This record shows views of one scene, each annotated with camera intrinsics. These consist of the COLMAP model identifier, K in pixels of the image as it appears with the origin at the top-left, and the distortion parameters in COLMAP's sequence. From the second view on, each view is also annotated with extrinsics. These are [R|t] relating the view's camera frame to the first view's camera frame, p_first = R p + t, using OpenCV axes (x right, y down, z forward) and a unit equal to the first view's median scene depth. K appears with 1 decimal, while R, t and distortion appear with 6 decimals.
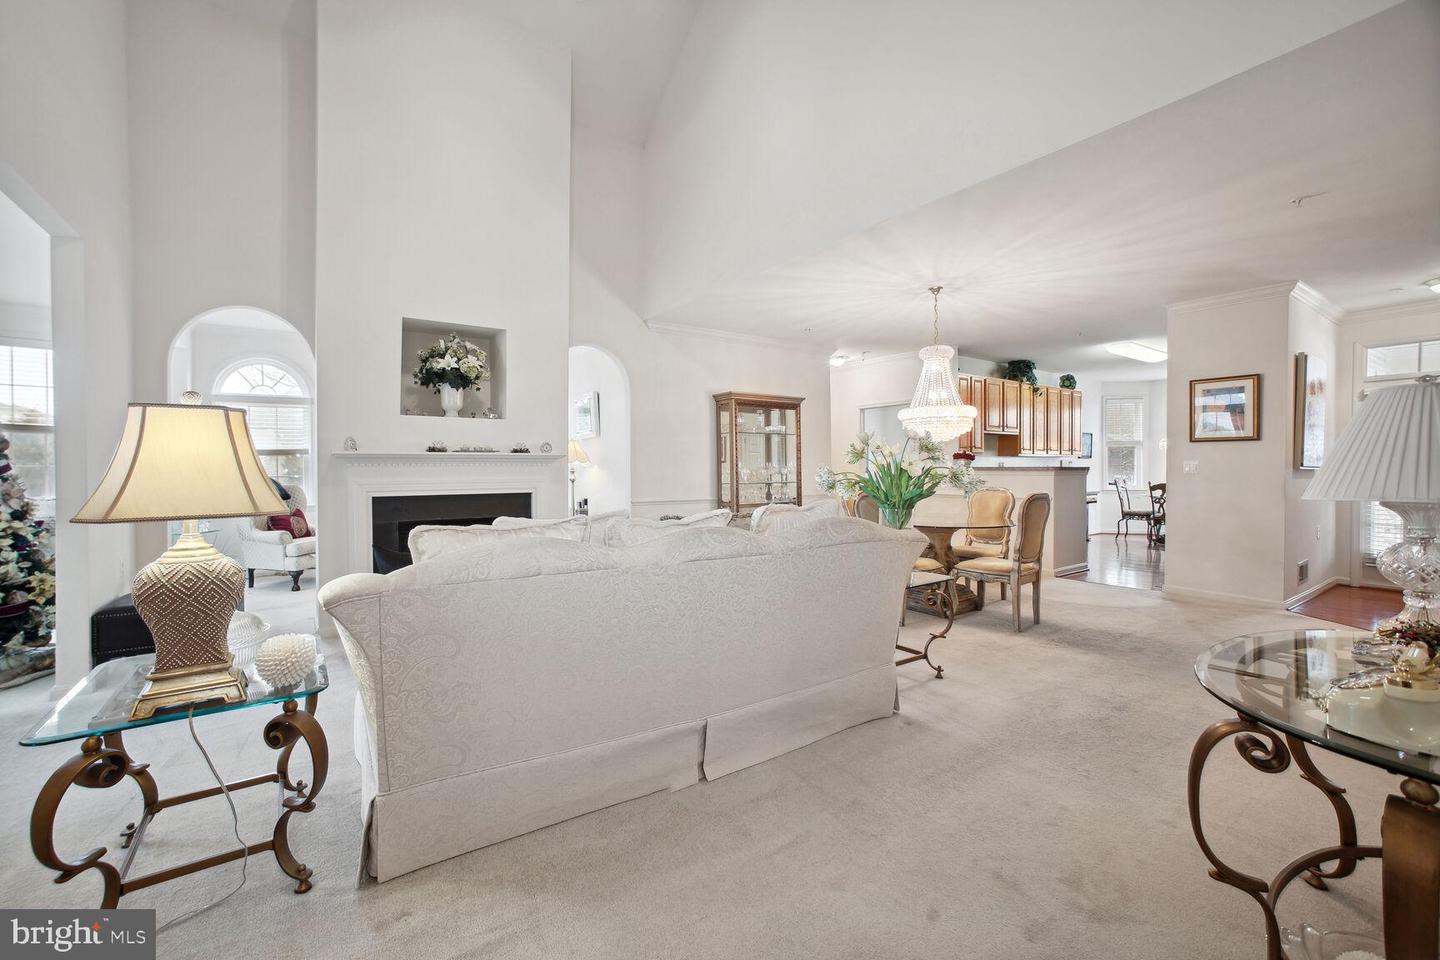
lens RADIAL K [[577.6, 0, 703.3], [0, 577.6, 478.2], [0, 0, 1]] dist [-0.024051, 0.000119]
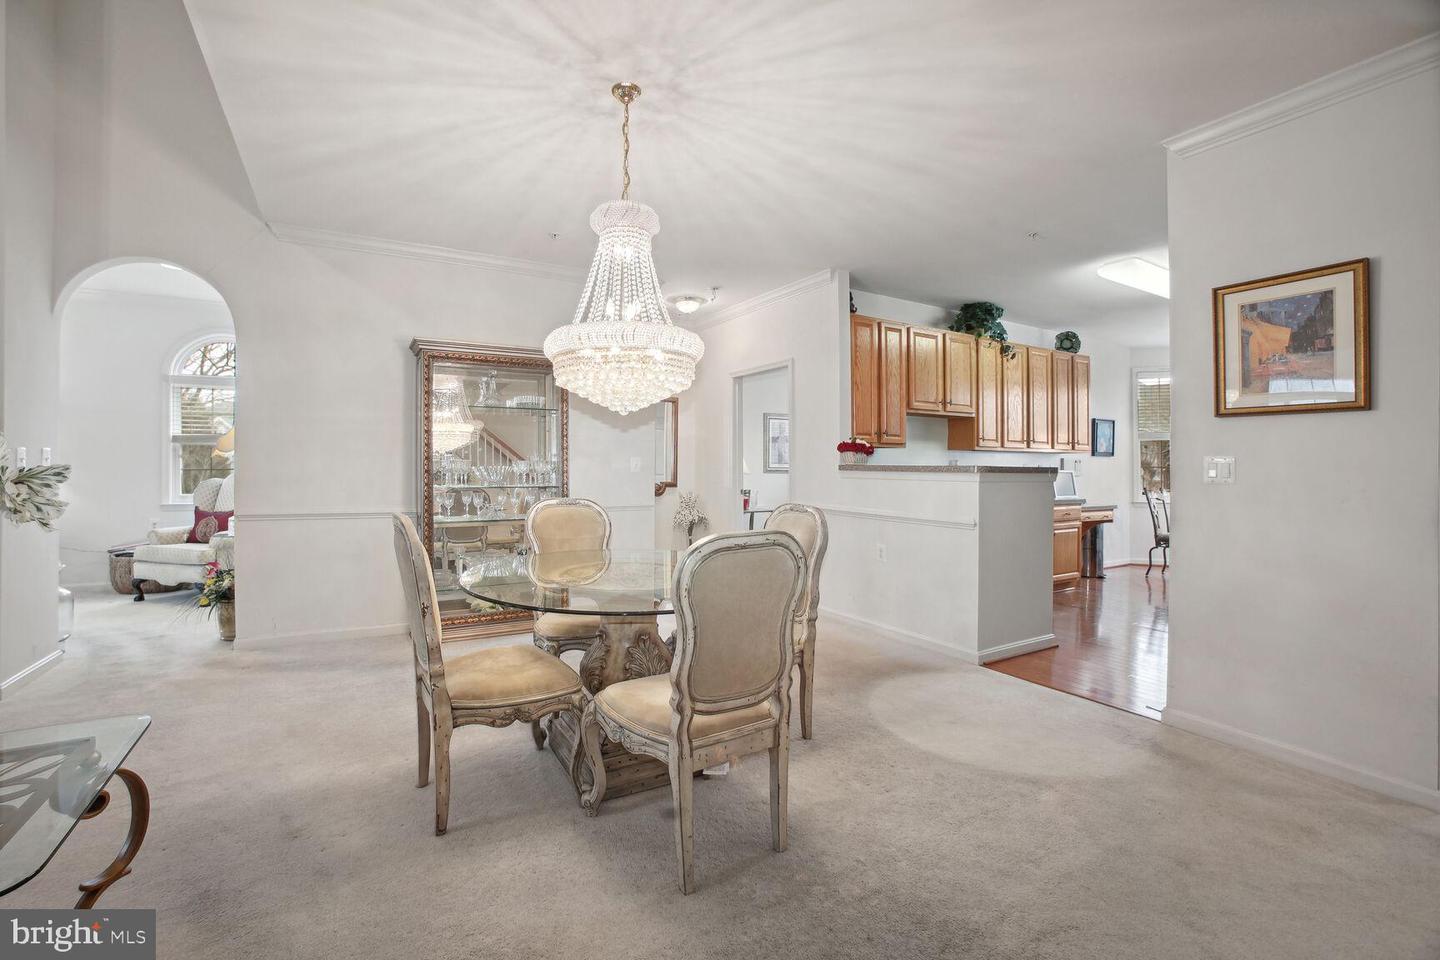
lens RADIAL K [[606.4, 0, 693.4], [0, 606.4, 462.0], [0, 0, 1]] dist [-0.063823, 0.015454]
pose [[0.995787, 0.010706, -0.091066, 0.293470], [-0.012831, 0.999658, -0.022780, -0.005563], [0.090791, 0.023853, 0.995584, 0.299279]]
